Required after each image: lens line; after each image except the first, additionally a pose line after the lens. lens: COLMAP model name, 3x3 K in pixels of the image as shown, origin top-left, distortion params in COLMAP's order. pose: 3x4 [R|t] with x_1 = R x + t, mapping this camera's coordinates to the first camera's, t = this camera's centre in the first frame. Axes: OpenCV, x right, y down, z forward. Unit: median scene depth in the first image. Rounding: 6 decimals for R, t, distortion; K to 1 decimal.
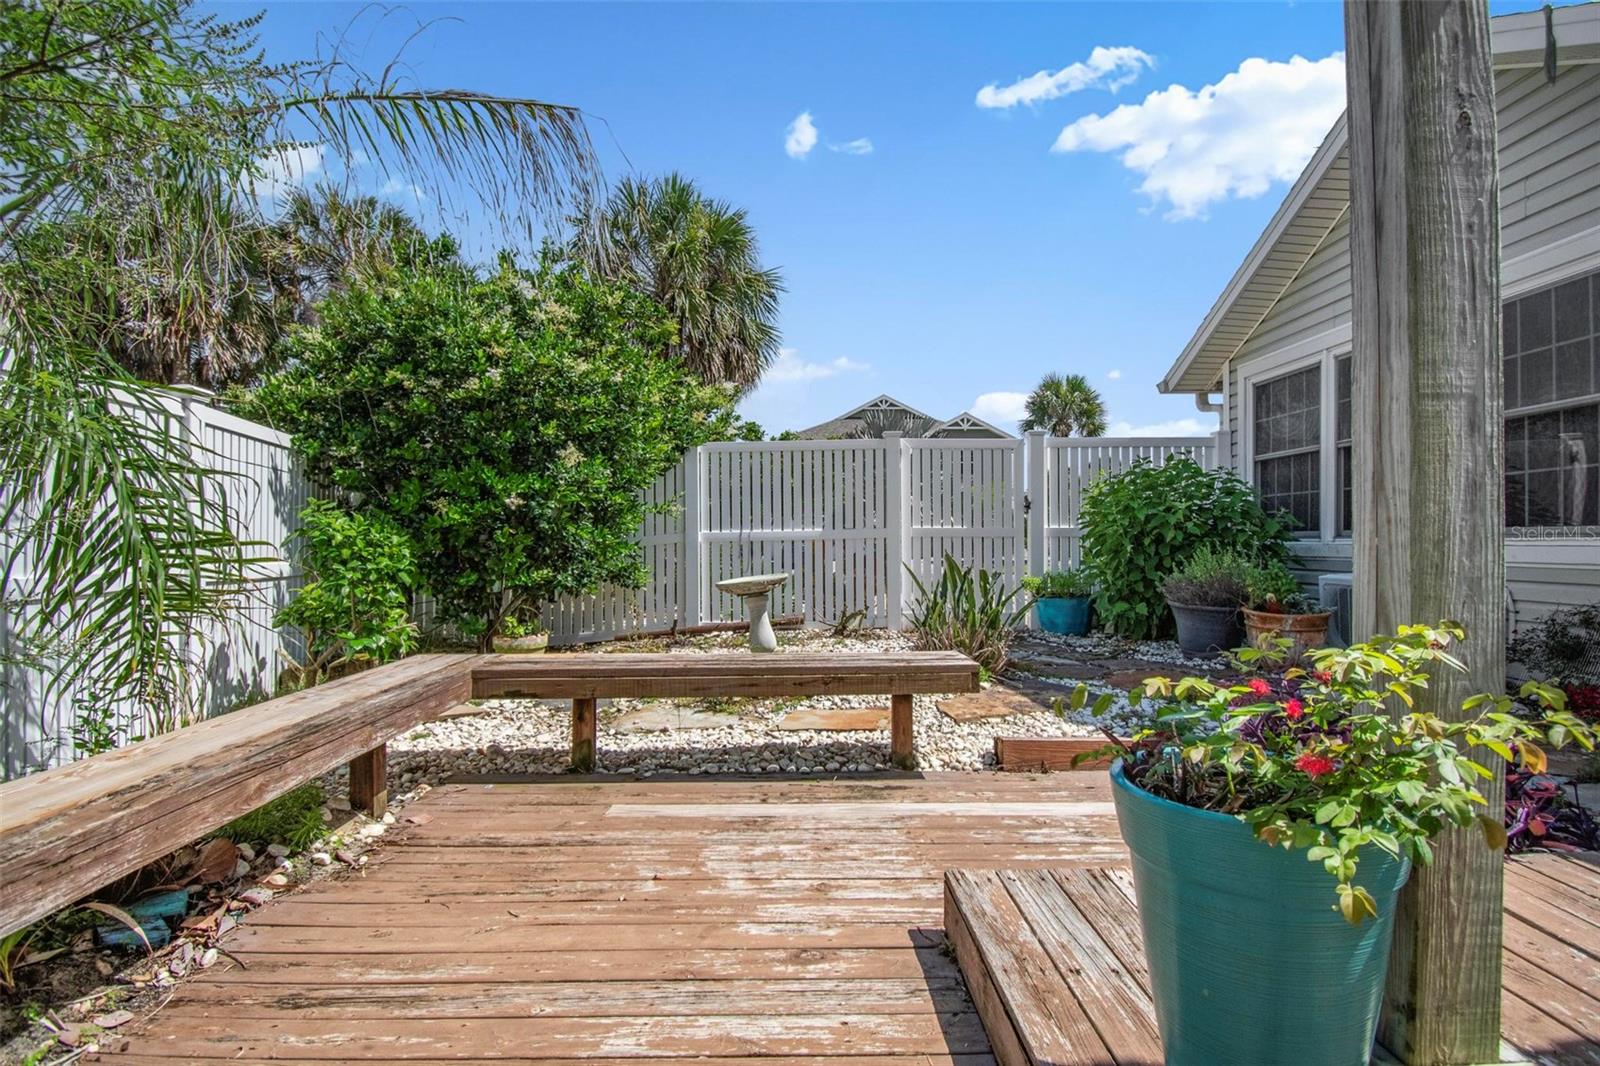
lens RADIAL K [[784.6, 0, 797.2], [0, 784.6, 536.7], [0, 0, 1]] dist [-0.015383, -0.003271]
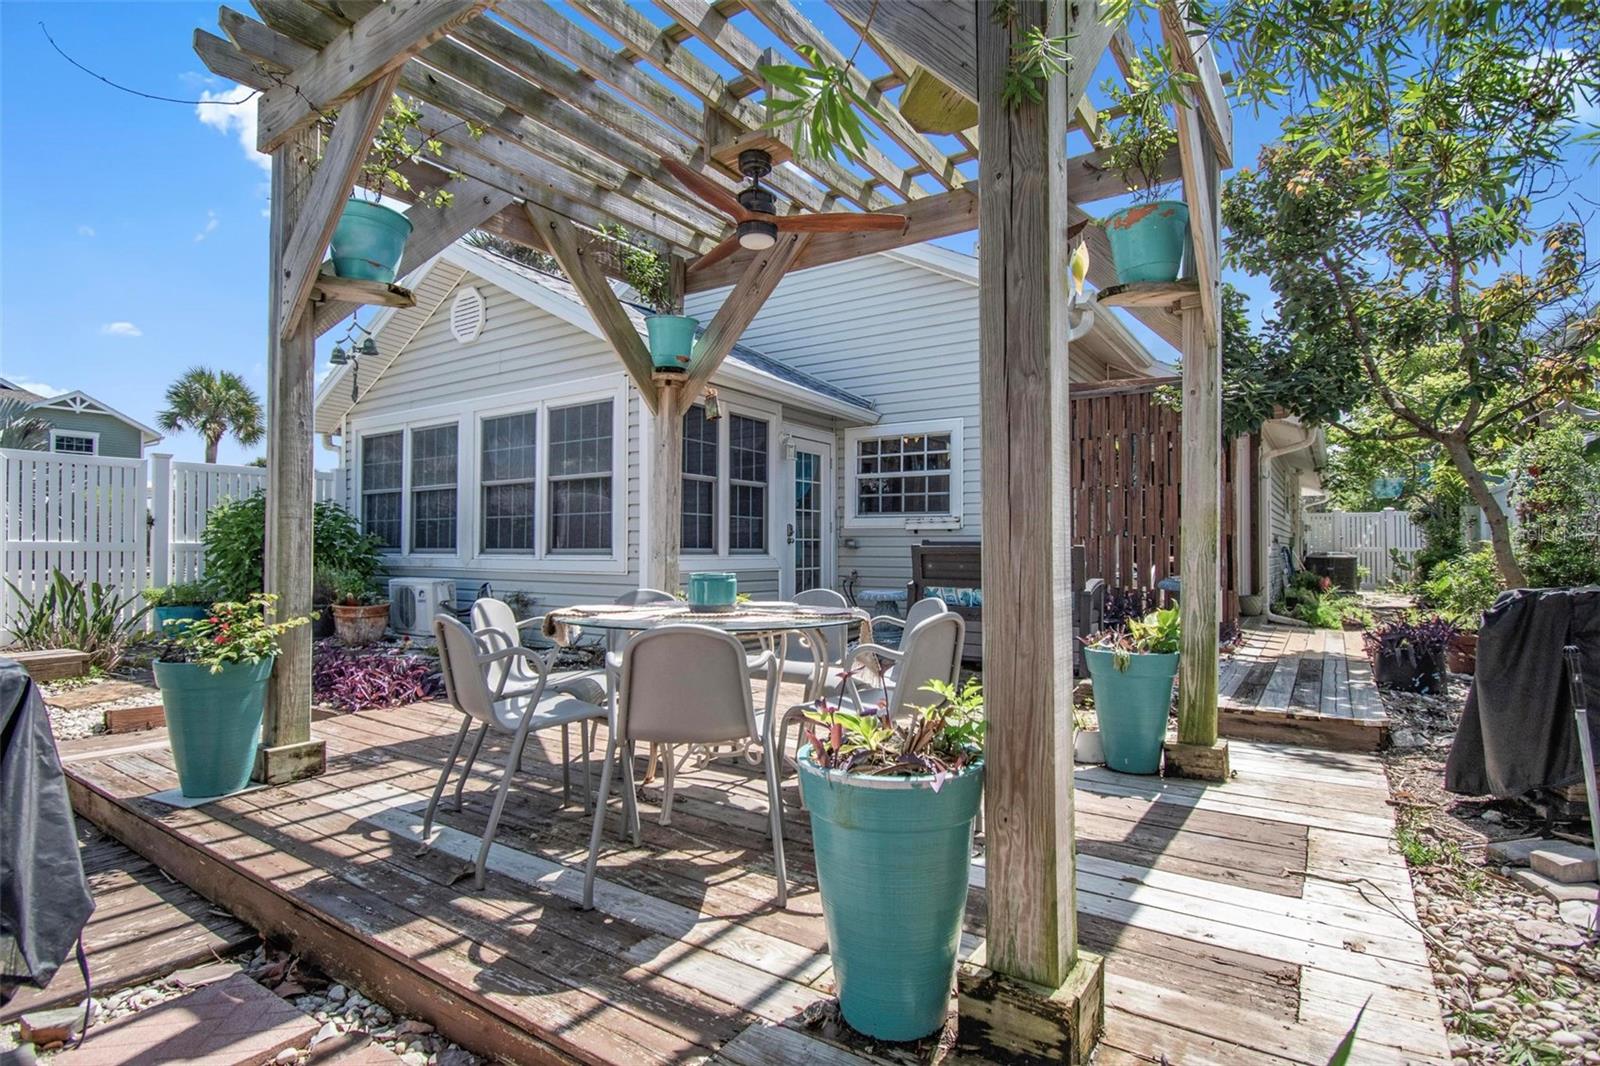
lens RADIAL K [[784.6, 0, 784.0], [0, 784.6, 536.2], [0, 0, 1]] dist [-0.015383, -0.003271]
pose [[0.578247, 0.015740, 0.815710, -0.103107], [-0.007084, 0.999873, -0.014272, -0.016685], [-0.815831, 0.002475, 0.578285, -0.466360]]
